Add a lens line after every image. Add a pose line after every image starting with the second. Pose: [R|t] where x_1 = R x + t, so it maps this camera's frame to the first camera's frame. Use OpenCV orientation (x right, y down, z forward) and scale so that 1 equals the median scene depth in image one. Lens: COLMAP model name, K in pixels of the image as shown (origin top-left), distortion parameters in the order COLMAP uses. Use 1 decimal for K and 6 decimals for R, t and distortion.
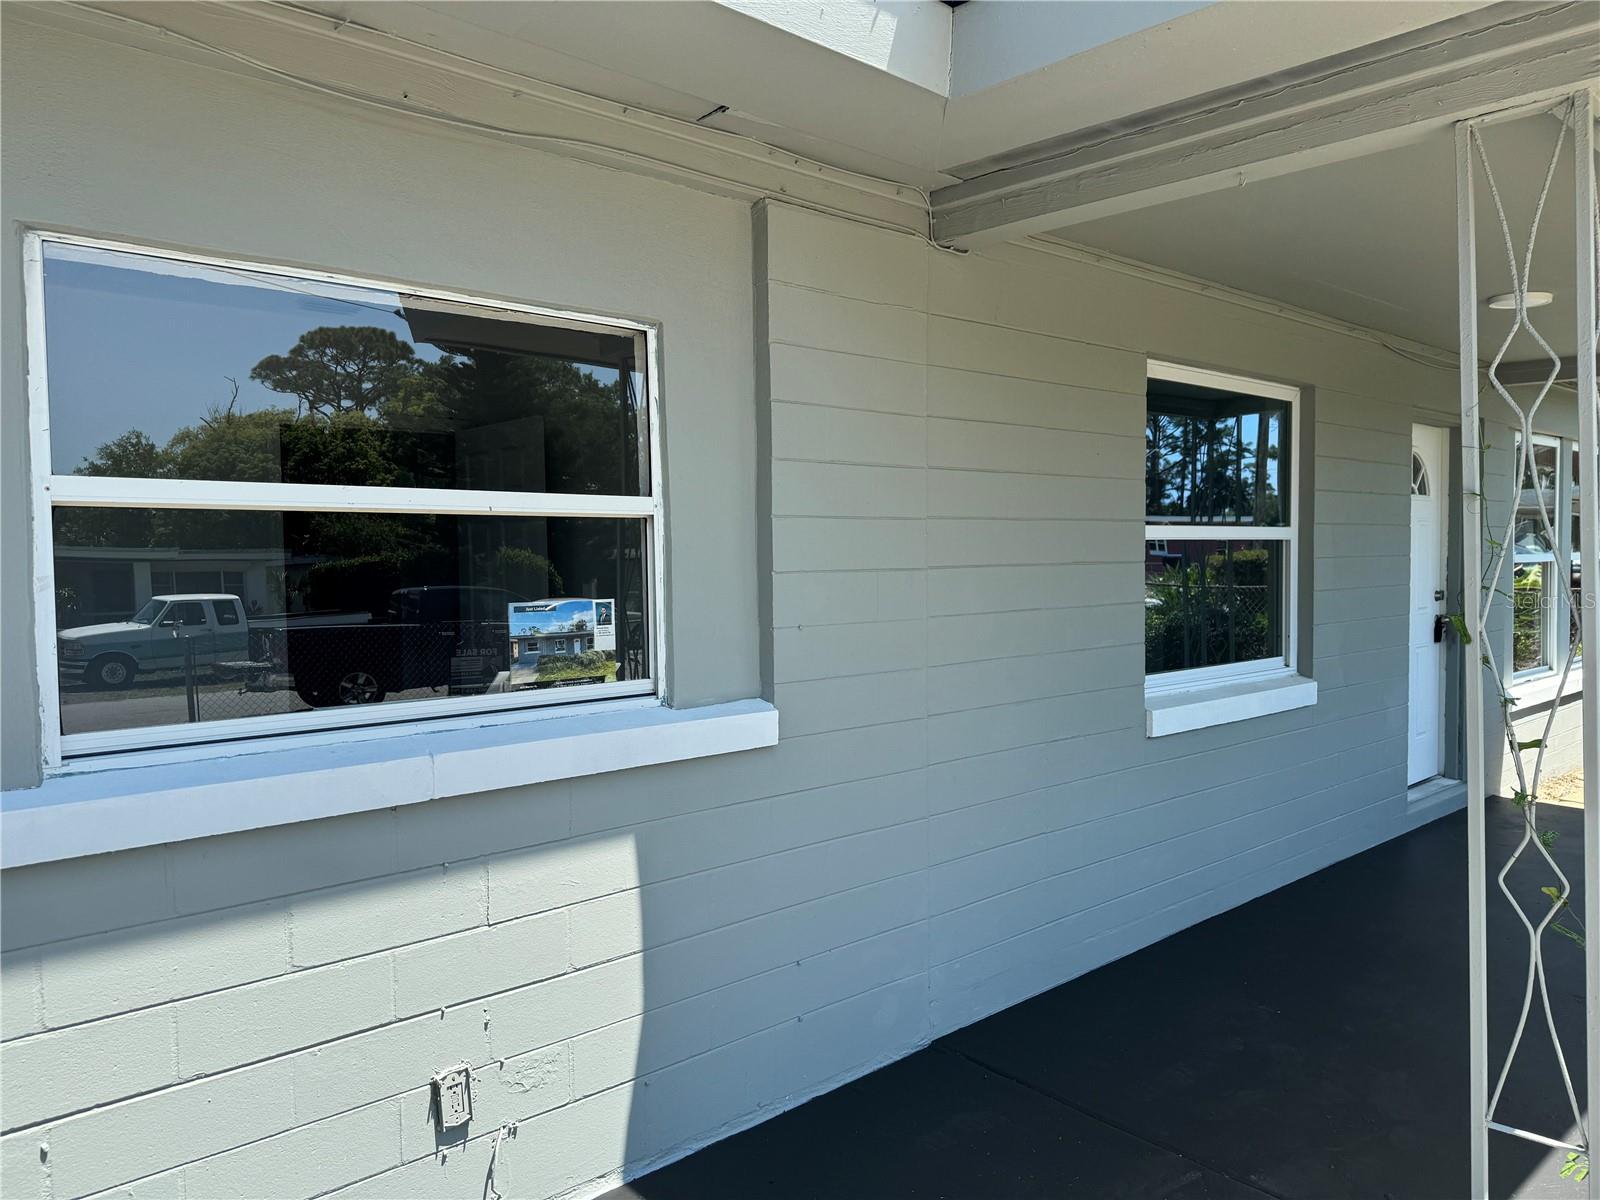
lens RADIAL K [[1116.9, 0, 800.0], [0, 1116.9, 600.0], [0, 0, 1]] dist [0.122470, -0.182660]
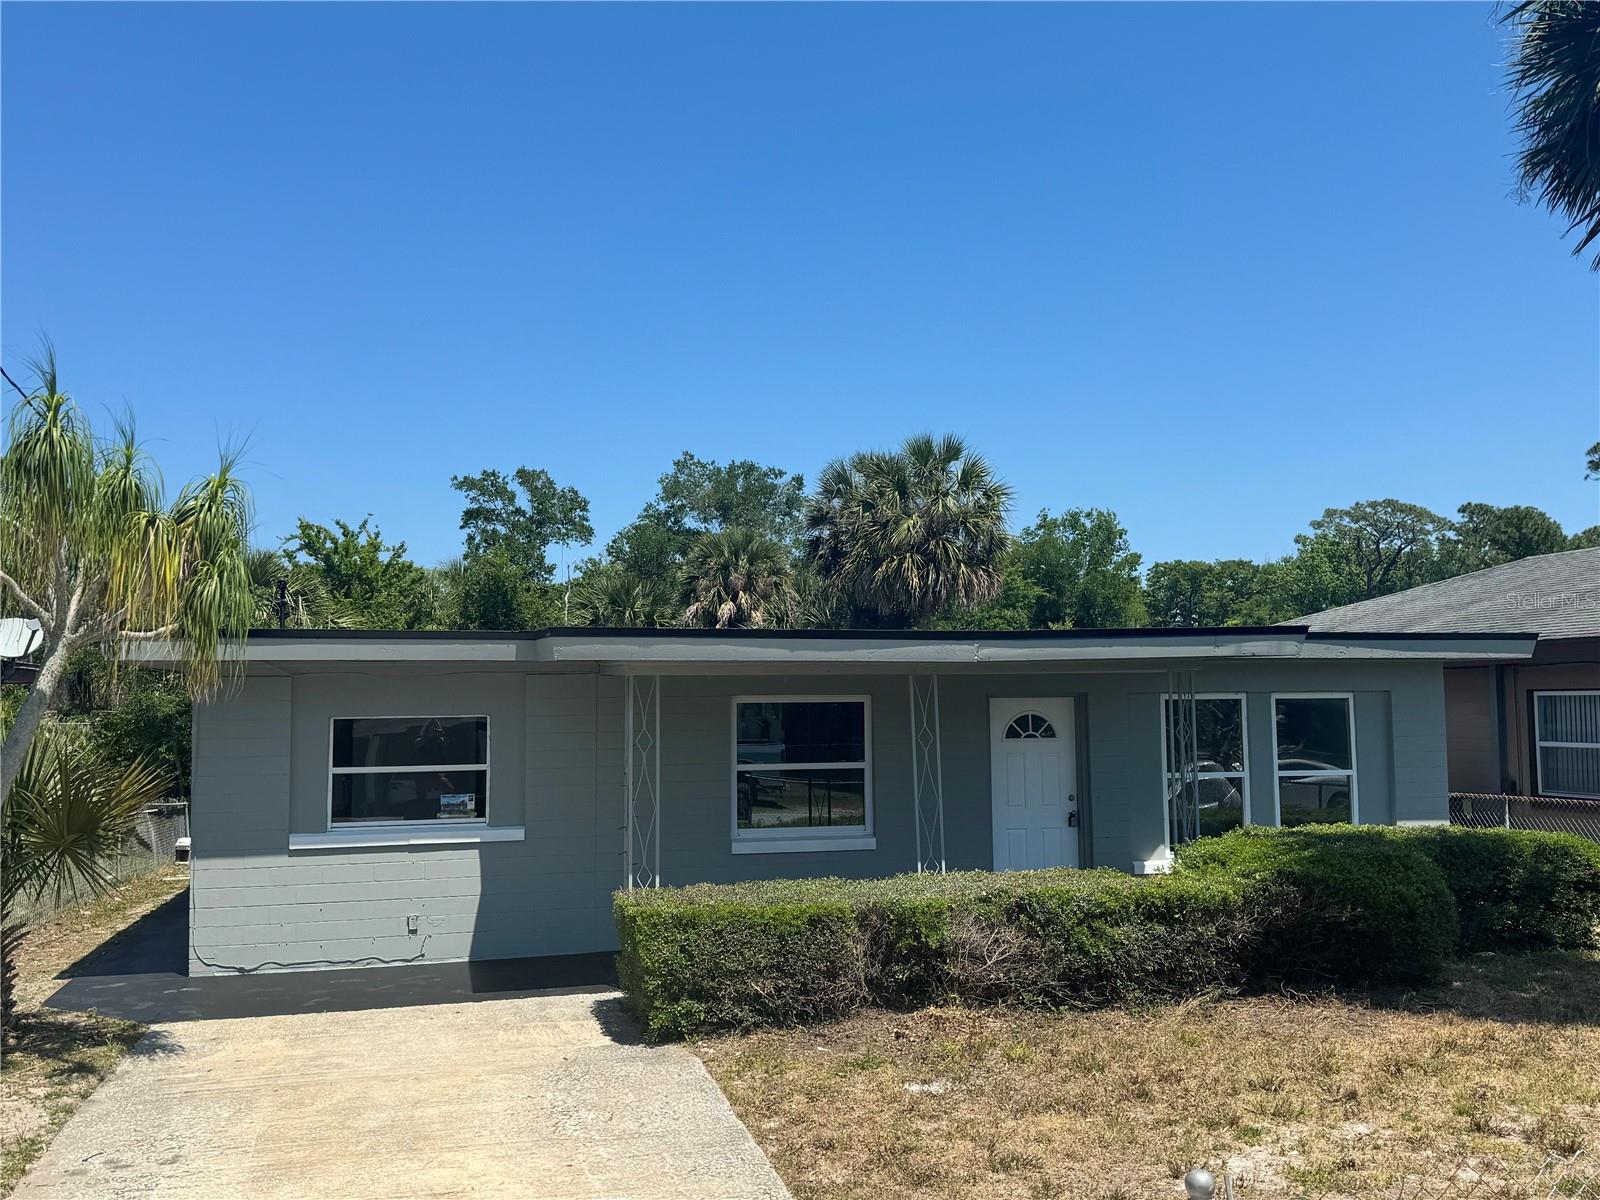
lens RADIAL K [[1485.6, 0, 801.9], [0, 1485.6, 606.2], [0, 0, 1]] dist [0.171521, -0.365094]
pose [[0.874104, -0.033204, -0.484603, 3.018081], [-0.017549, 0.994851, -0.099818, -0.134717], [0.485422, 0.095755, 0.869020, -2.623949]]
